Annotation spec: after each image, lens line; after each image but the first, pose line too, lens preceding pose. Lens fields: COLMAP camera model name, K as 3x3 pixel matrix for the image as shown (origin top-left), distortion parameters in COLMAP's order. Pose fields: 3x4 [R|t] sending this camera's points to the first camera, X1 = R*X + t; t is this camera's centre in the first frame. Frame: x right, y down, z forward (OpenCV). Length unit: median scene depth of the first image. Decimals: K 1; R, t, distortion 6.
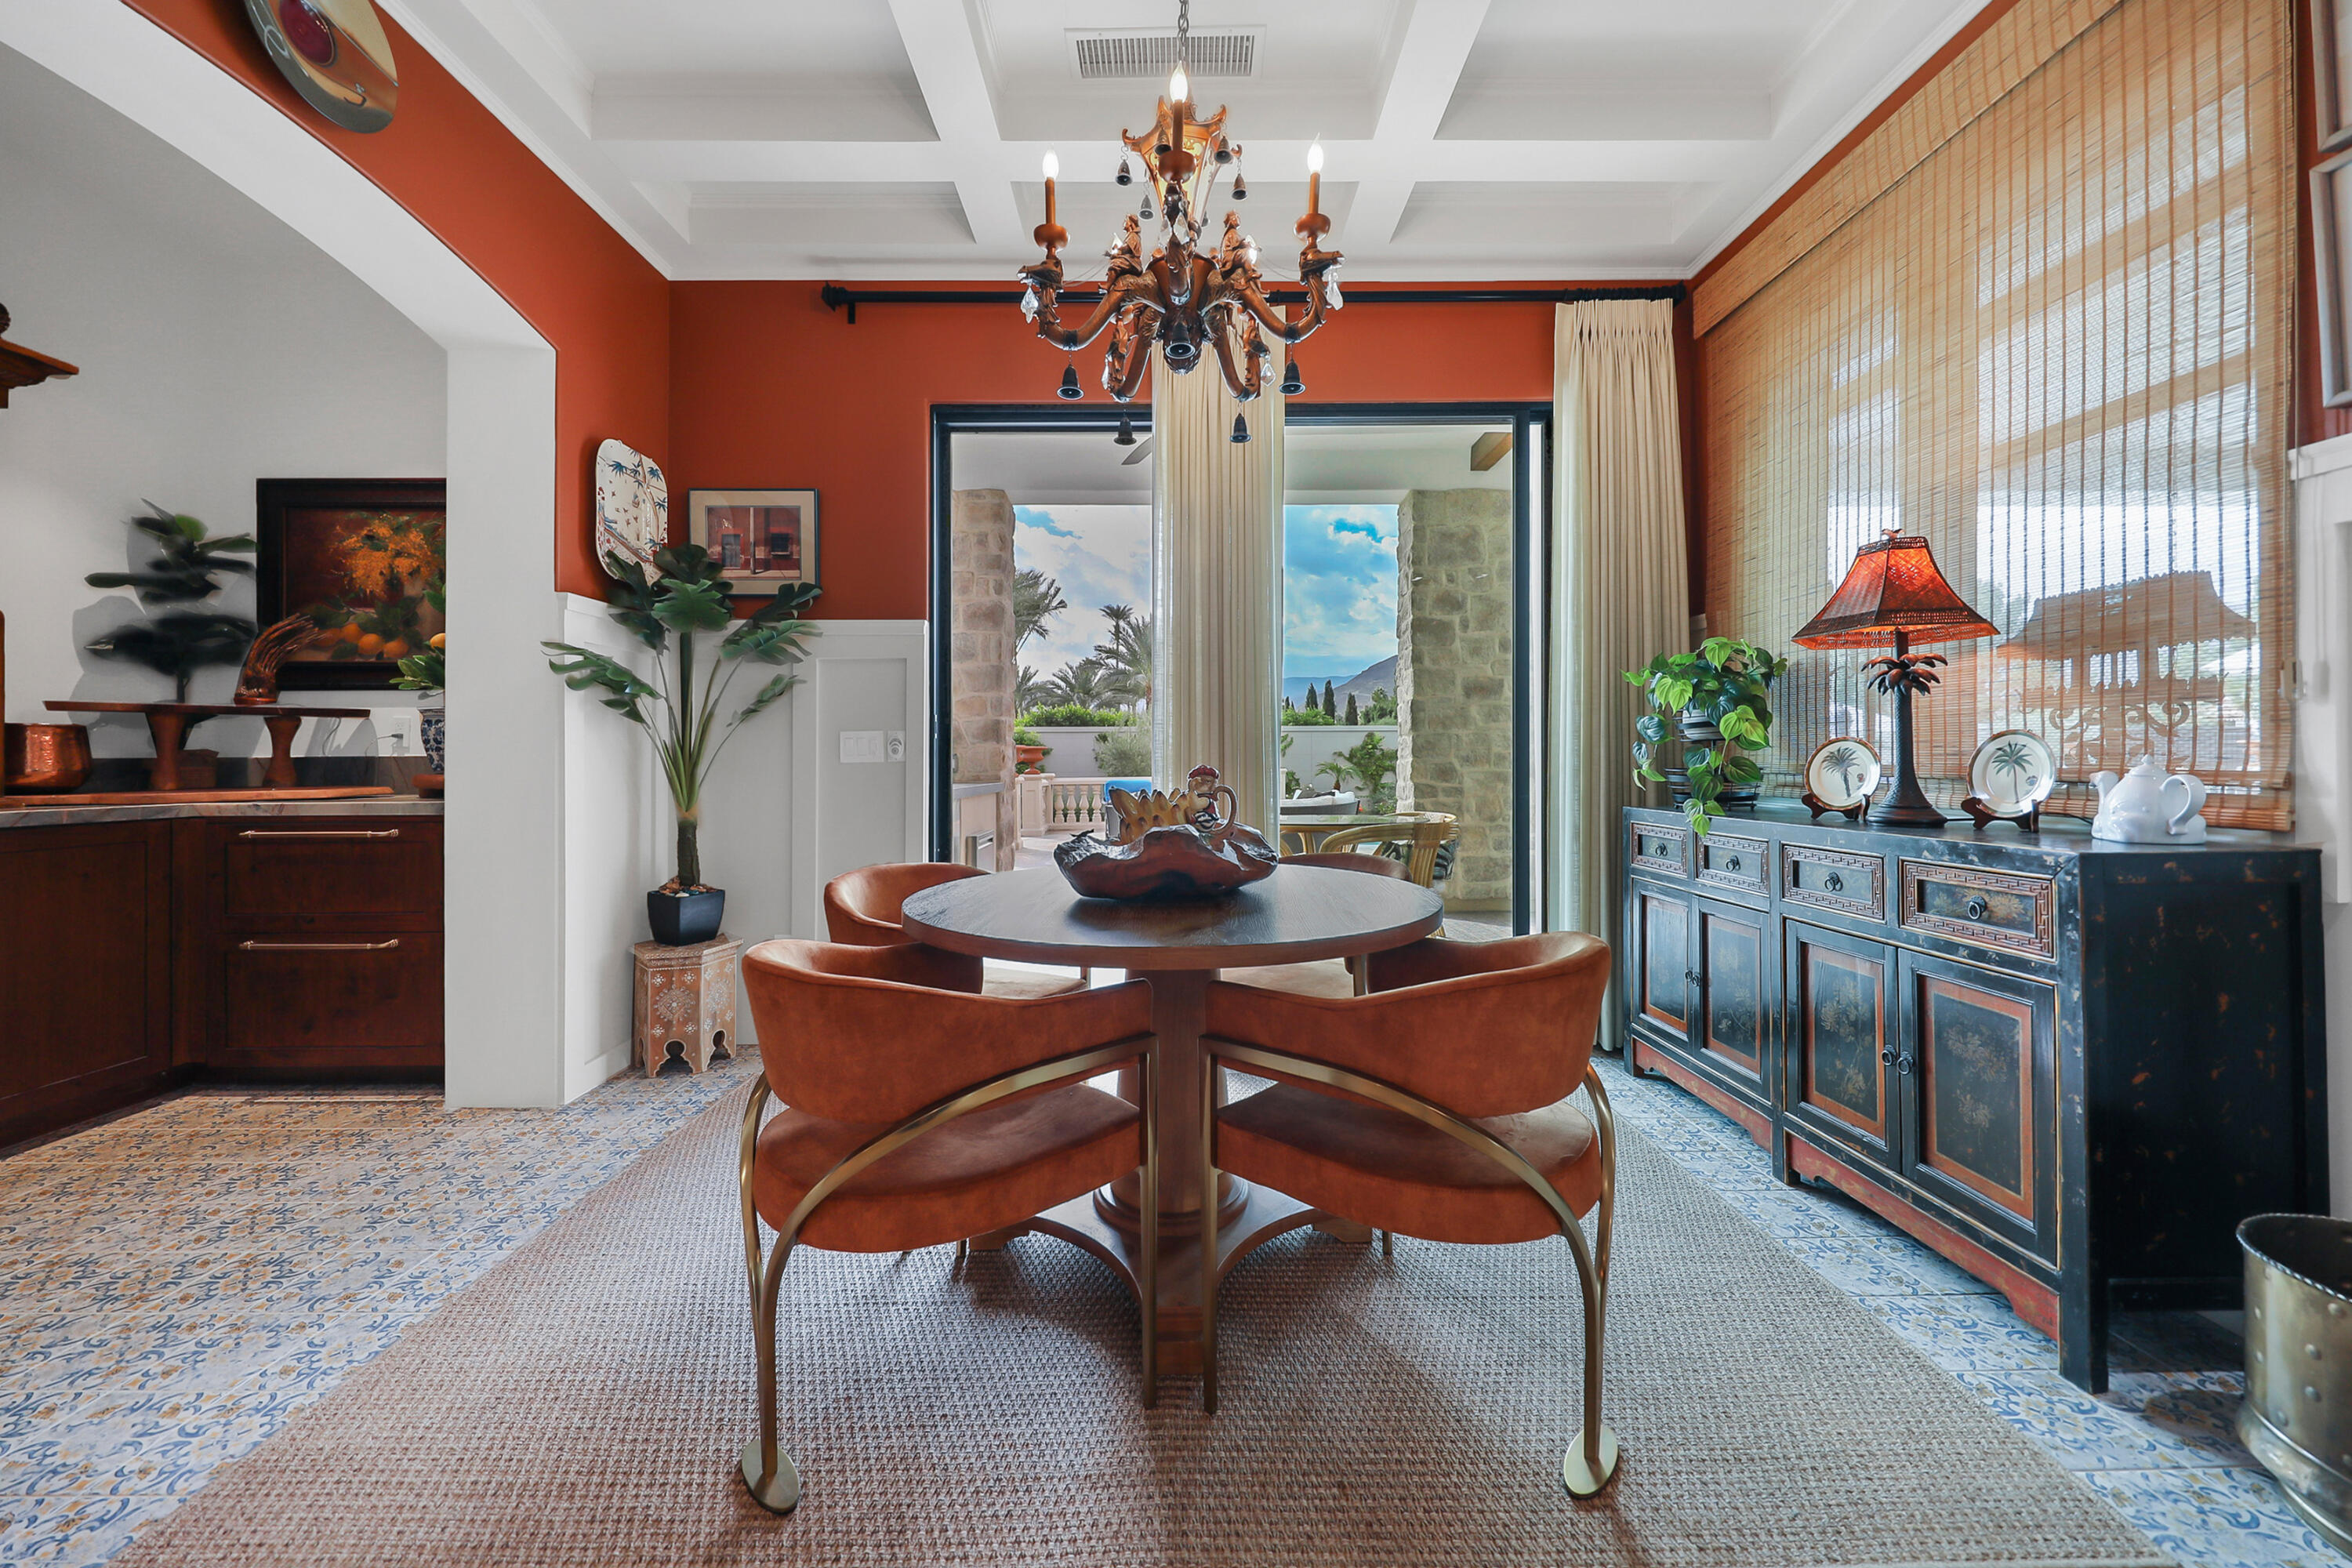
lens RADIAL K [[859.2, 0, 1179.7], [0, 859.2, 757.4], [0, 0, 1]] dist [-0.000584, -0.003273]
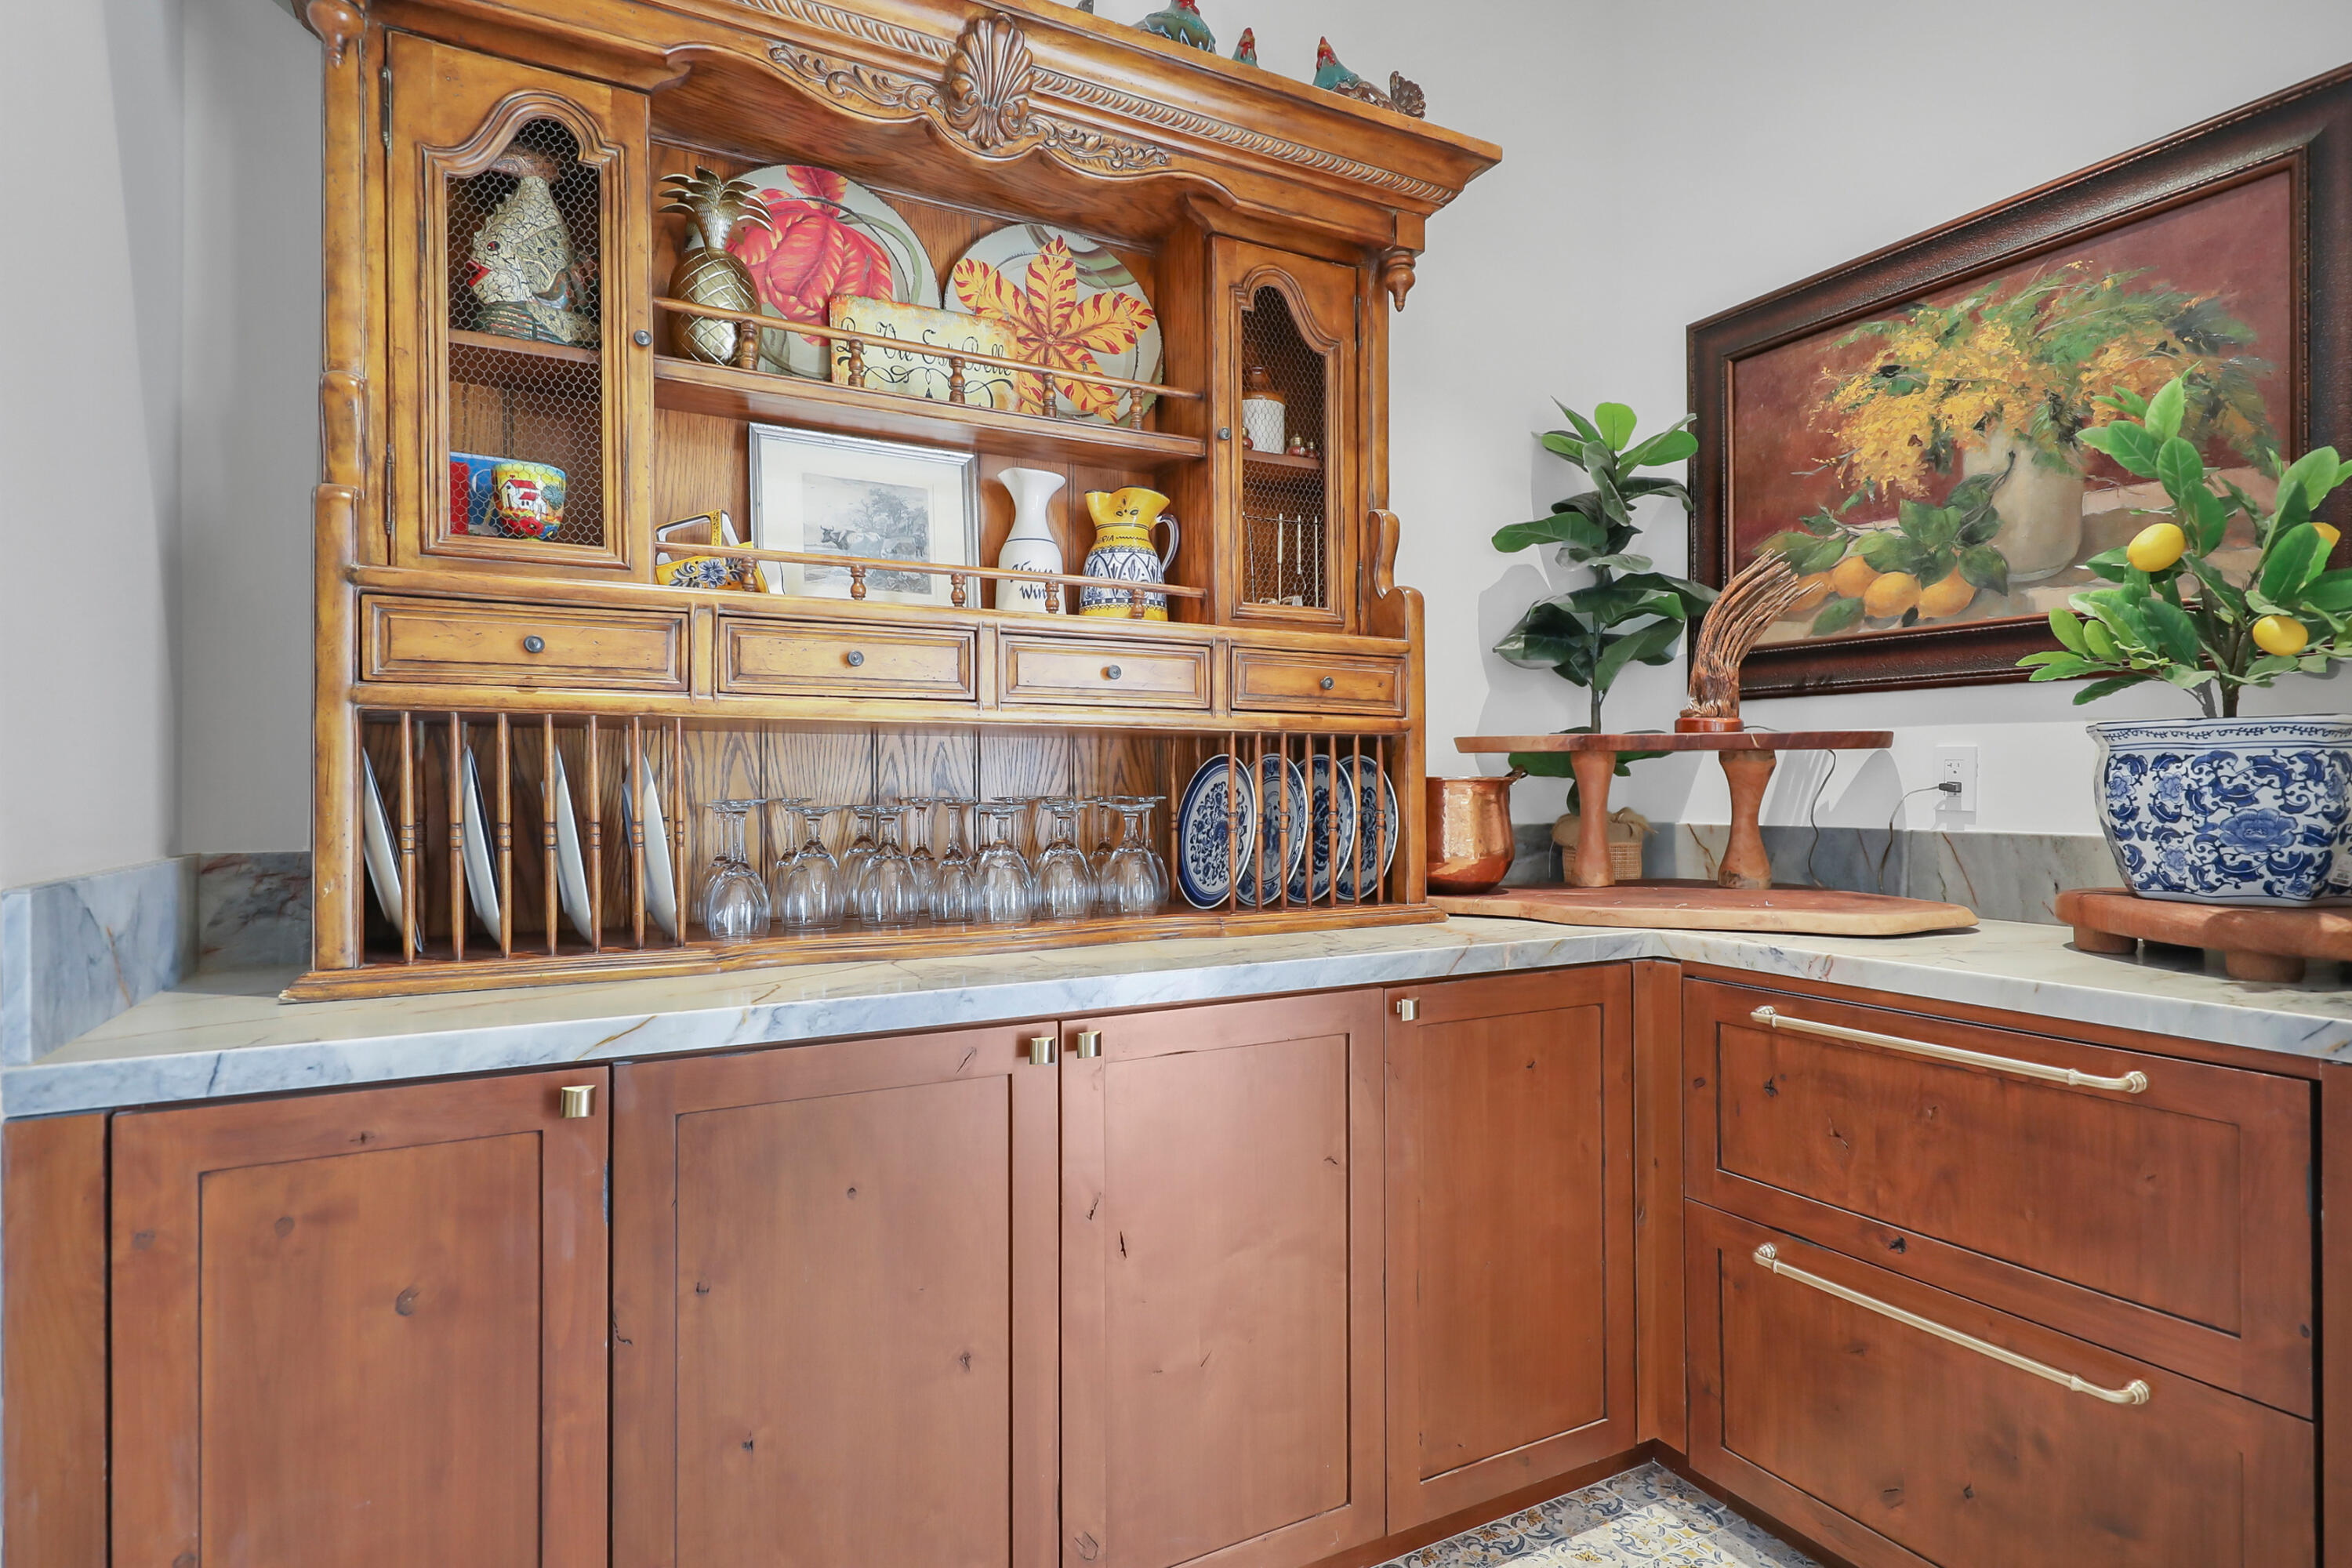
lens RADIAL K [[1225.5, 0, 1176.0], [0, 1225.5, 784.0], [0, 0, 1]] dist [0.001807, -0.000069]
pose [[0.460391, 0.003558, -0.887709, -0.543307], [0.003482, 0.999977, 0.005814, -0.033364], [0.887709, -0.005768, 0.460368, 0.345092]]
